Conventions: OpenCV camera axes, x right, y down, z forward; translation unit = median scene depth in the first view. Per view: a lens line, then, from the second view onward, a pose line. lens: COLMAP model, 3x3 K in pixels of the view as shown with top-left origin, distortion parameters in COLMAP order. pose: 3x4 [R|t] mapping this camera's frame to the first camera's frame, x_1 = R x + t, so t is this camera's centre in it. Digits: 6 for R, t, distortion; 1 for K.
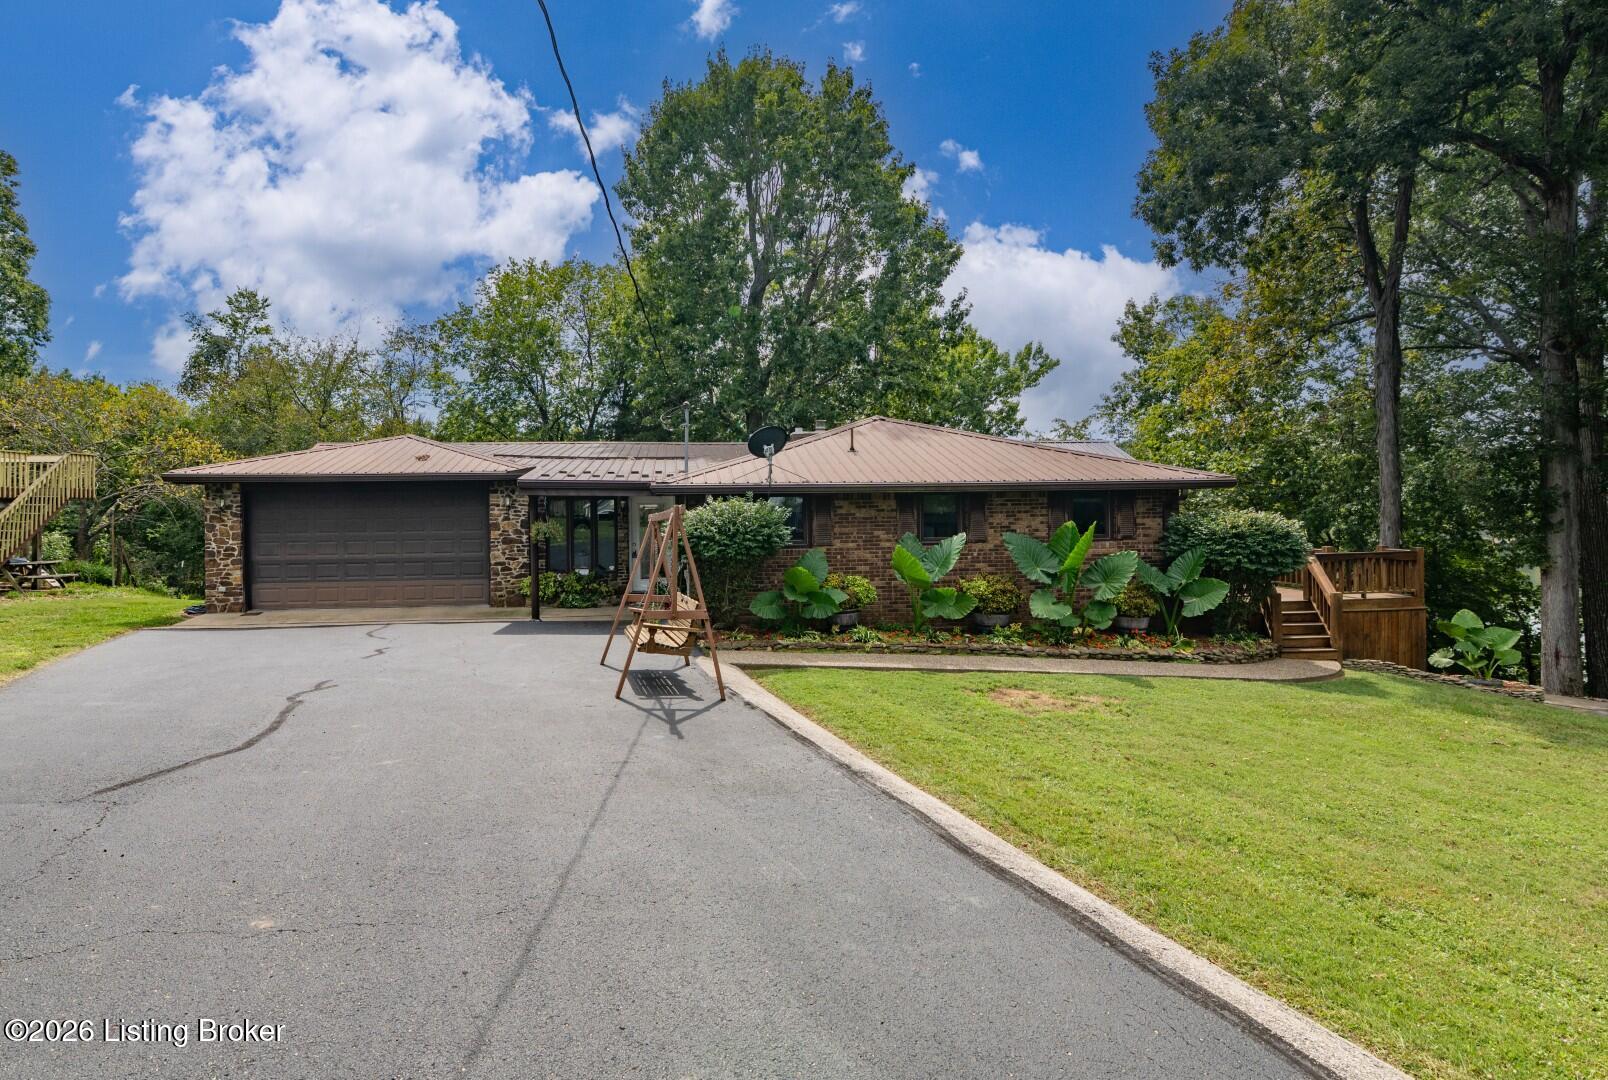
lens RADIAL K [[832.2, 0, 748.4], [0, 832.2, 498.0], [0, 0, 1]] dist [-0.011482, -0.000760]
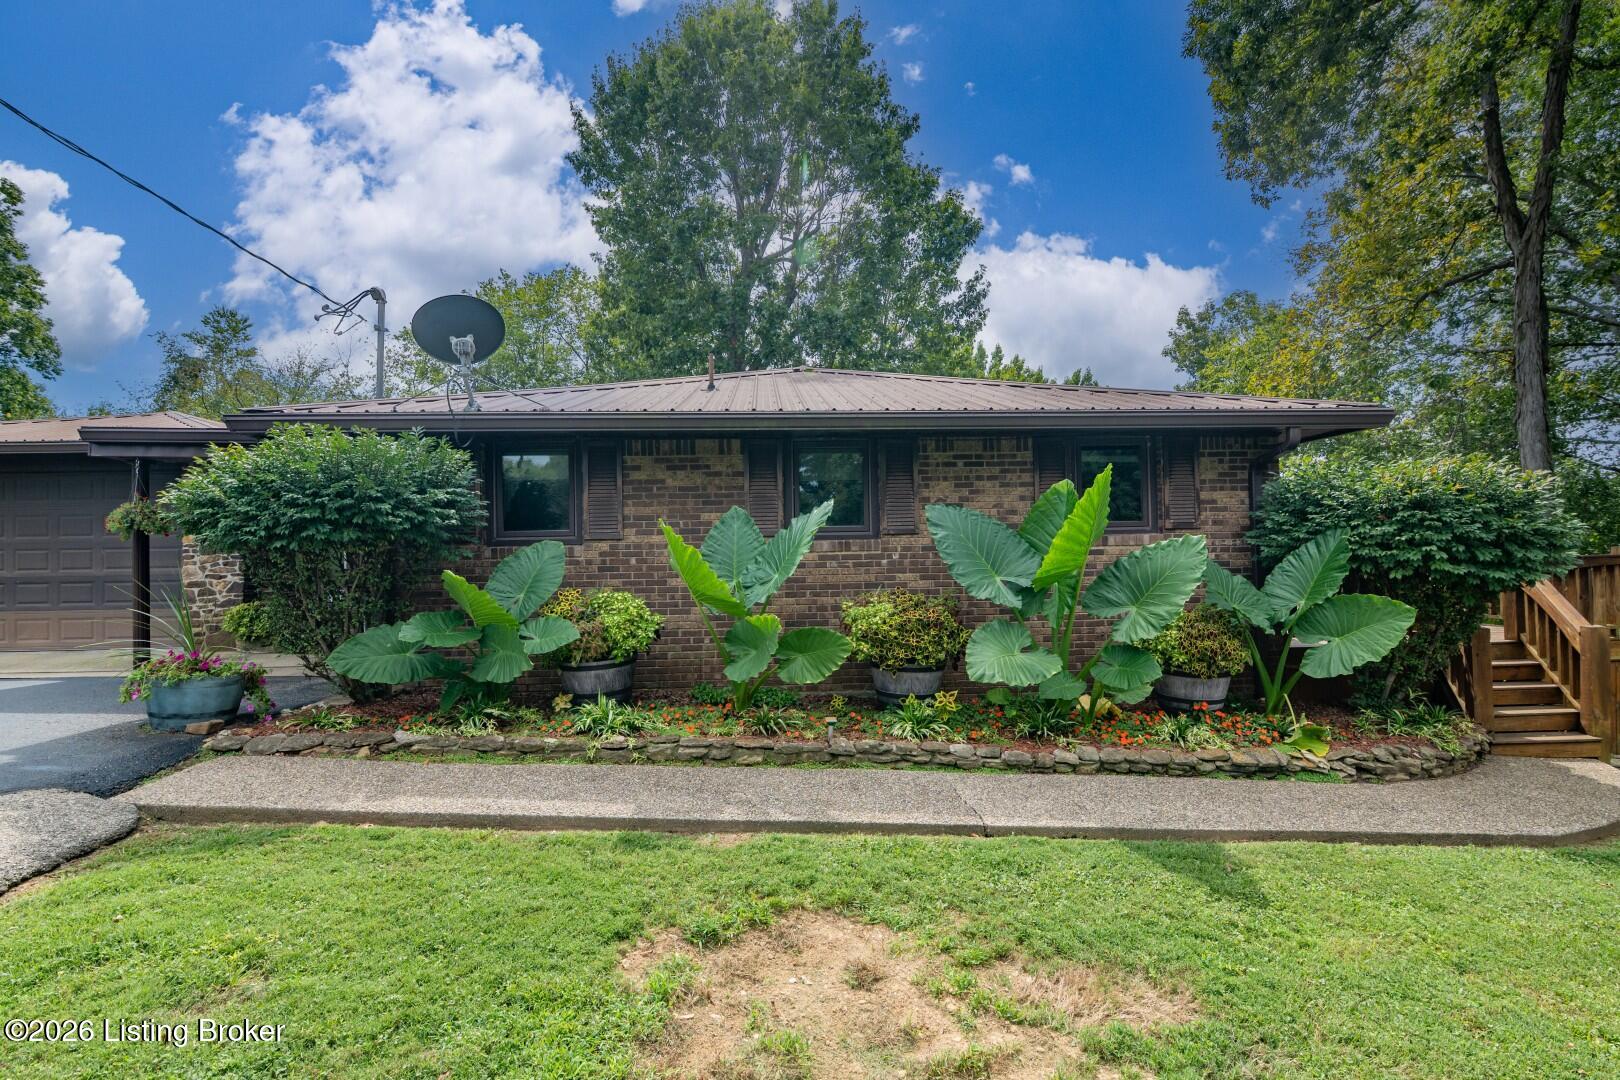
lens RADIAL K [[748.3, 0, 810.0], [0, 748.3, 540.0], [0, 0, 1]] dist [-0.016389, 0.001132]
pose [[0.999371, -0.005416, -0.035034, 0.237005], [0.005089, 0.999943, -0.009403, 0.061994], [0.035083, 0.009219, 0.999342, 0.520736]]
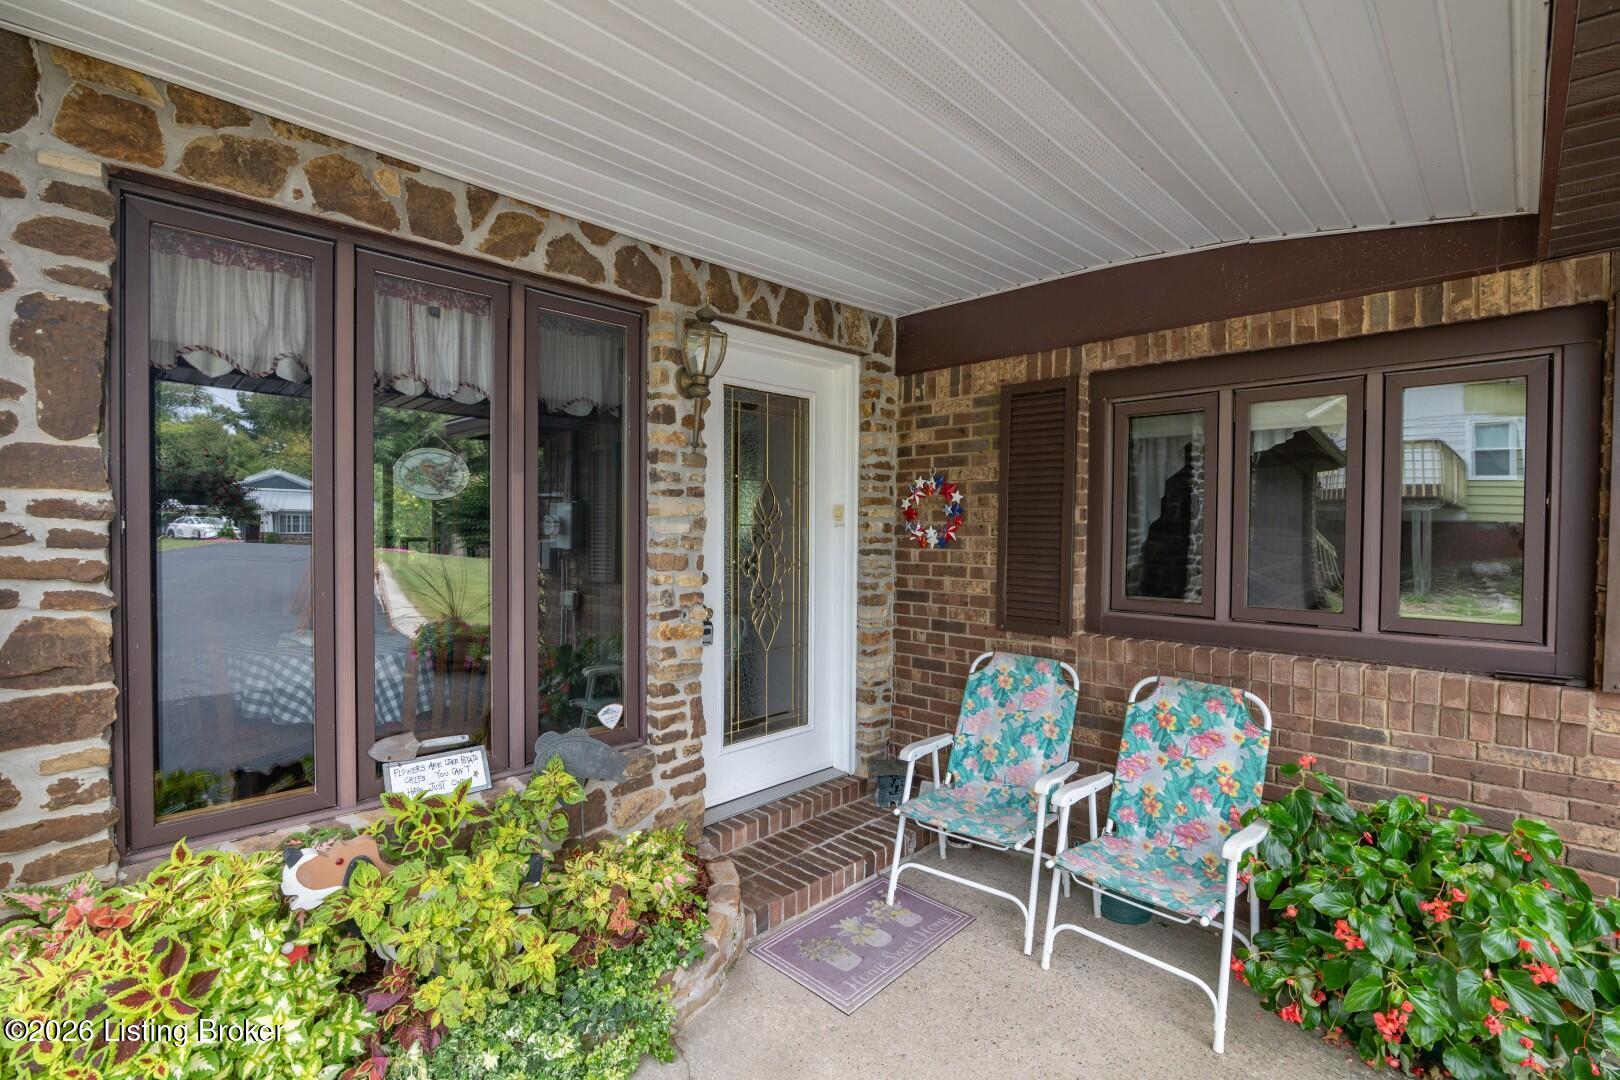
lens RADIAL K [[735.6, 0, 810.0], [0, 735.6, 540.0], [0, 0, 1]] dist [-0.021515, 0.000589]
pose [[0.764886, 0.008643, 0.644107, -0.285491], [-0.022875, 0.999644, 0.013751, 0.054270], [-0.643759, -0.025252, 0.764811, 1.056009]]
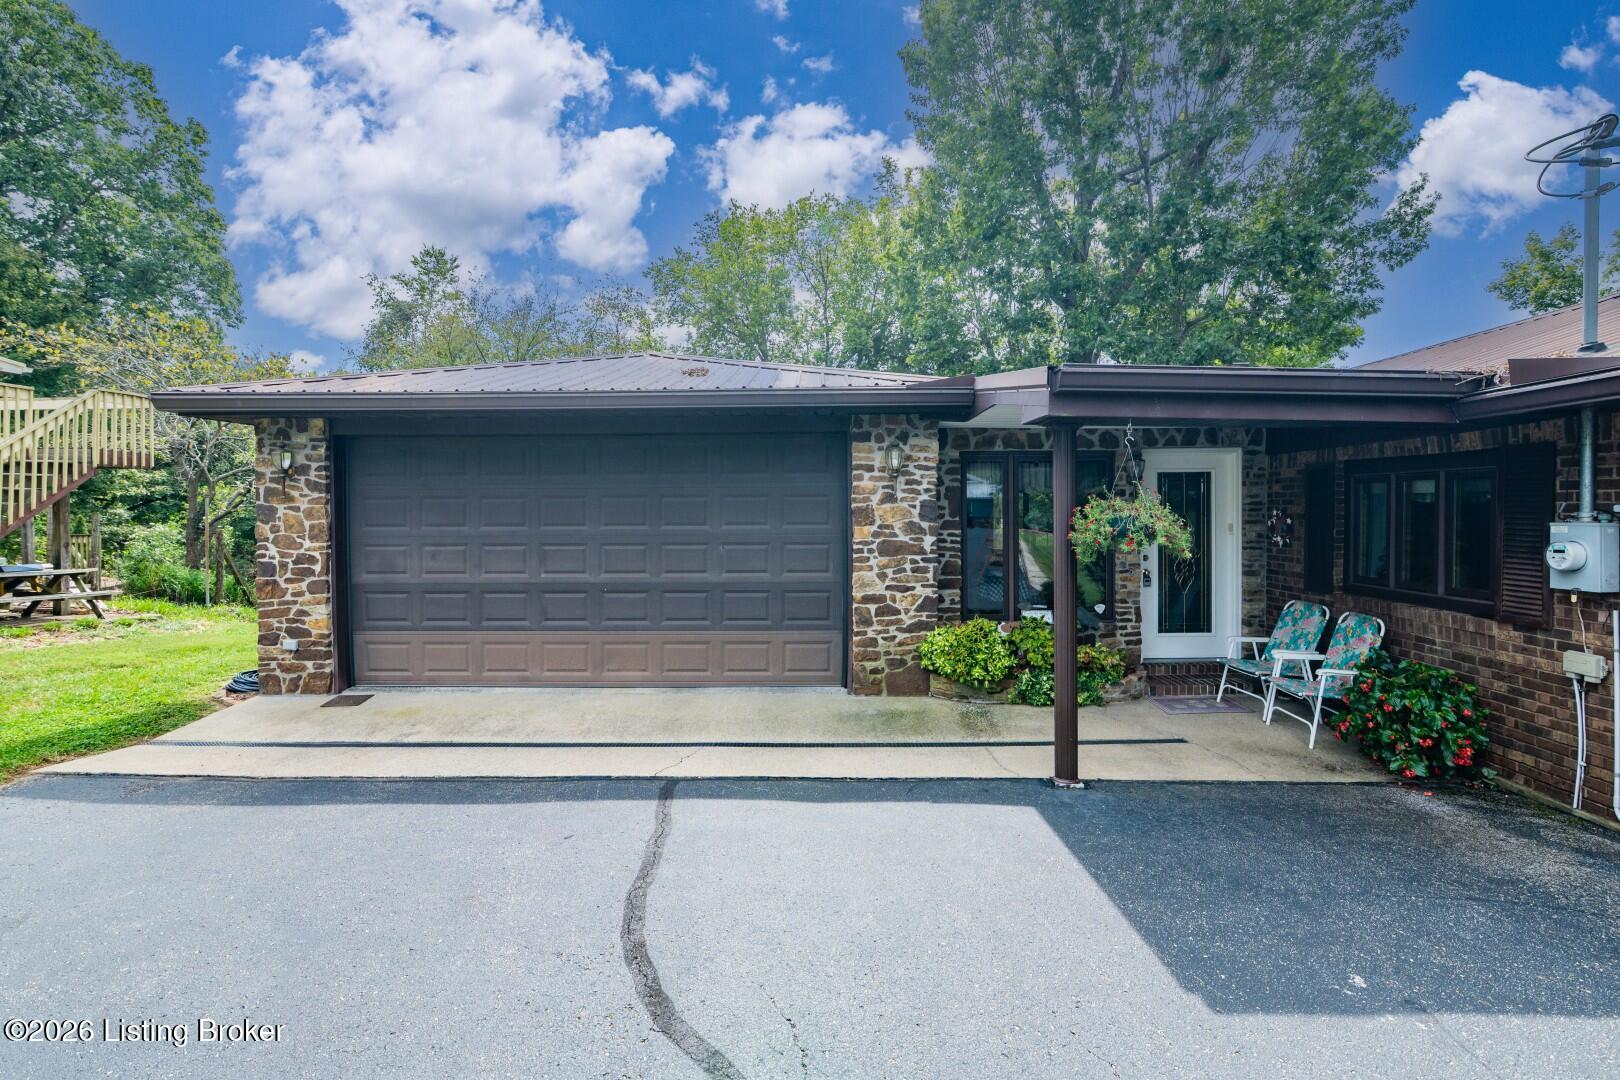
lens RADIAL K [[750.3, 0, 811.1], [0, 750.3, 517.3], [0, 0, 1]] dist [-0.003758, 0.000100]
pose [[0.993960, 0.007790, -0.109468, -0.342050], [-0.005230, 0.999707, 0.023649, 0.030587], [0.109620, -0.022934, 0.993709, 0.707281]]
